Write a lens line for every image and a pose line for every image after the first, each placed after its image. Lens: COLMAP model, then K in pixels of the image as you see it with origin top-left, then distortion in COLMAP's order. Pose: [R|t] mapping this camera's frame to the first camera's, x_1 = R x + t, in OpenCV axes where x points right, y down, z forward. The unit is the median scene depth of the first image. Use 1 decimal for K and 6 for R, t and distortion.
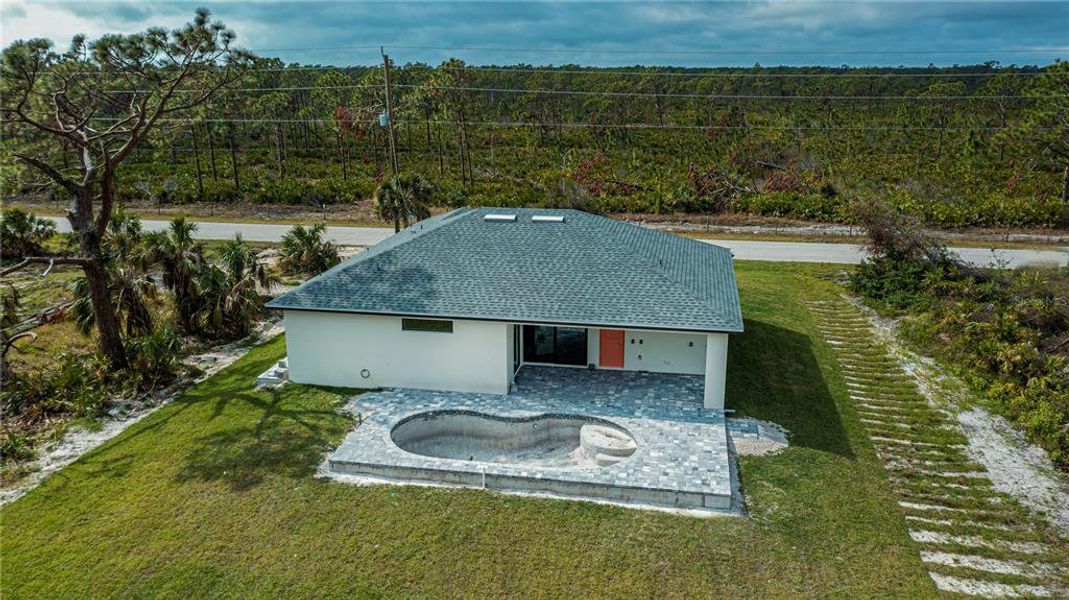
lens RADIAL K [[838.9, 0, 534.5], [0, 838.9, 300.0], [0, 0, 1]] dist [-0.016456, -0.002333]
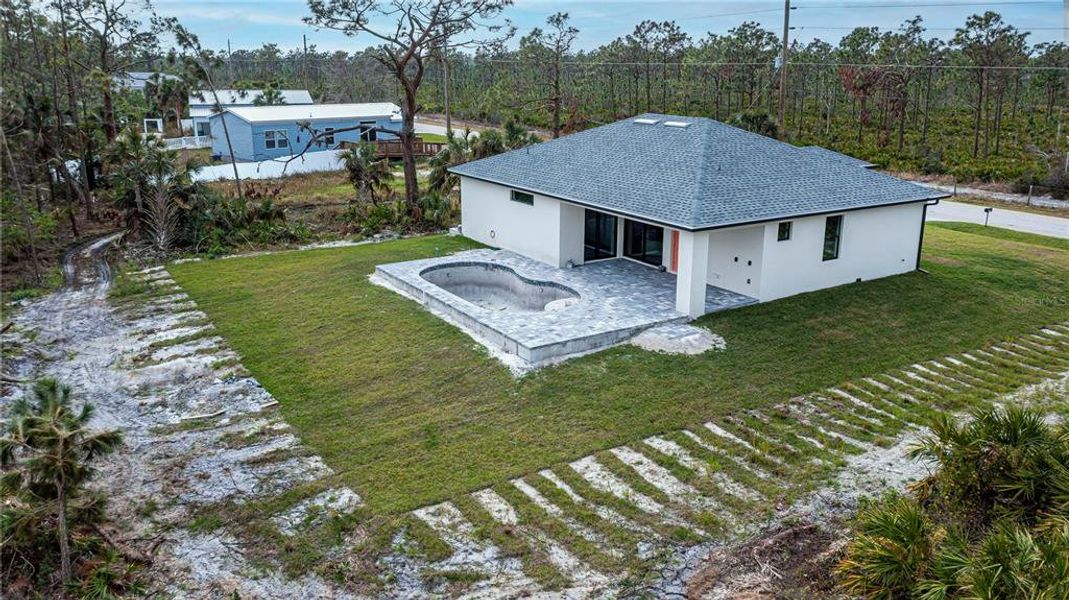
lens RADIAL K [[838.9, 0, 534.5], [0, 838.9, 300.0], [0, 0, 1]] dist [-0.016456, -0.002333]
pose [[0.680012, 0.204217, -0.704186, 0.763695], [-0.196170, 0.976089, 0.093635, 0.058548], [0.706470, 0.074467, 0.703814, 0.202471]]
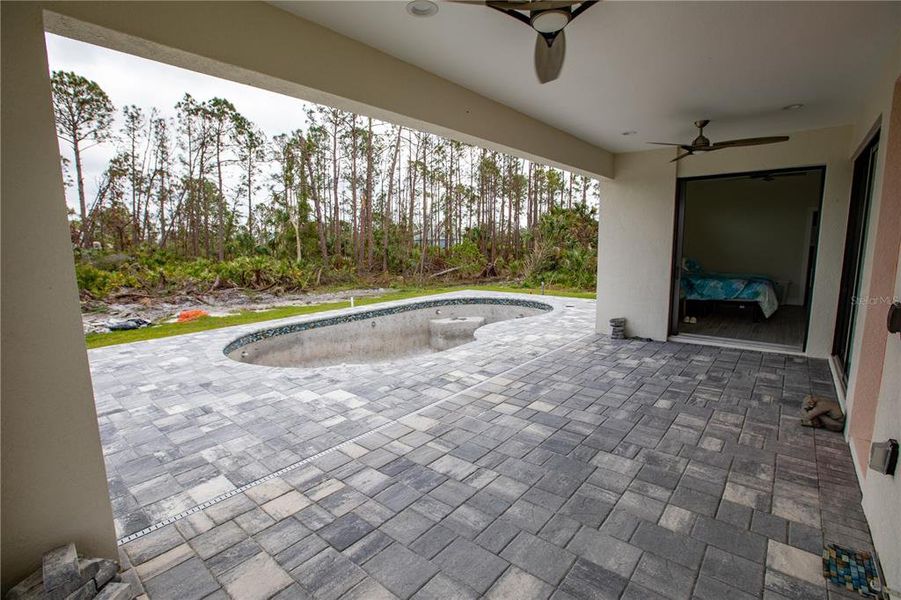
lens RADIAL K [[407.7, 0, 448.8], [0, 407.7, 302.9], [0, 0, 1]] dist [-0.054350, 0.016704]
pose [[-0.495002, 0.133192, -0.858622, 0.226607], [-0.212595, 0.939580, 0.268314, 0.050172], [0.842482, 0.315355, -0.436778, 1.063385]]
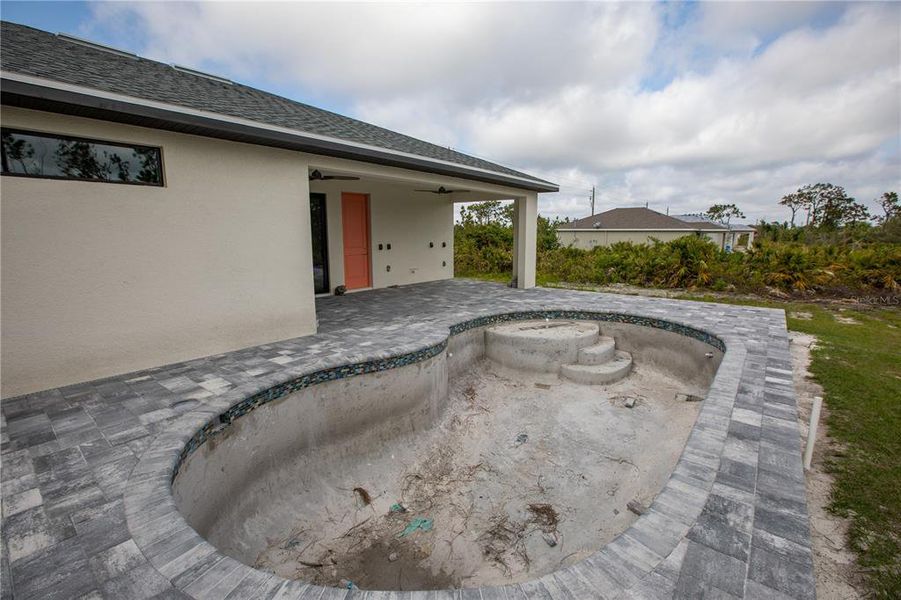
lens RADIAL K [[407.7, 0, 448.8], [0, 407.7, 302.9], [0, 0, 1]] dist [-0.054350, 0.016704]
pose [[0.475383, -0.145005, 0.867747, -0.196286], [0.233820, 0.971676, 0.034277, 0.109879], [-0.848139, 0.186601, 0.495824, 0.854222]]
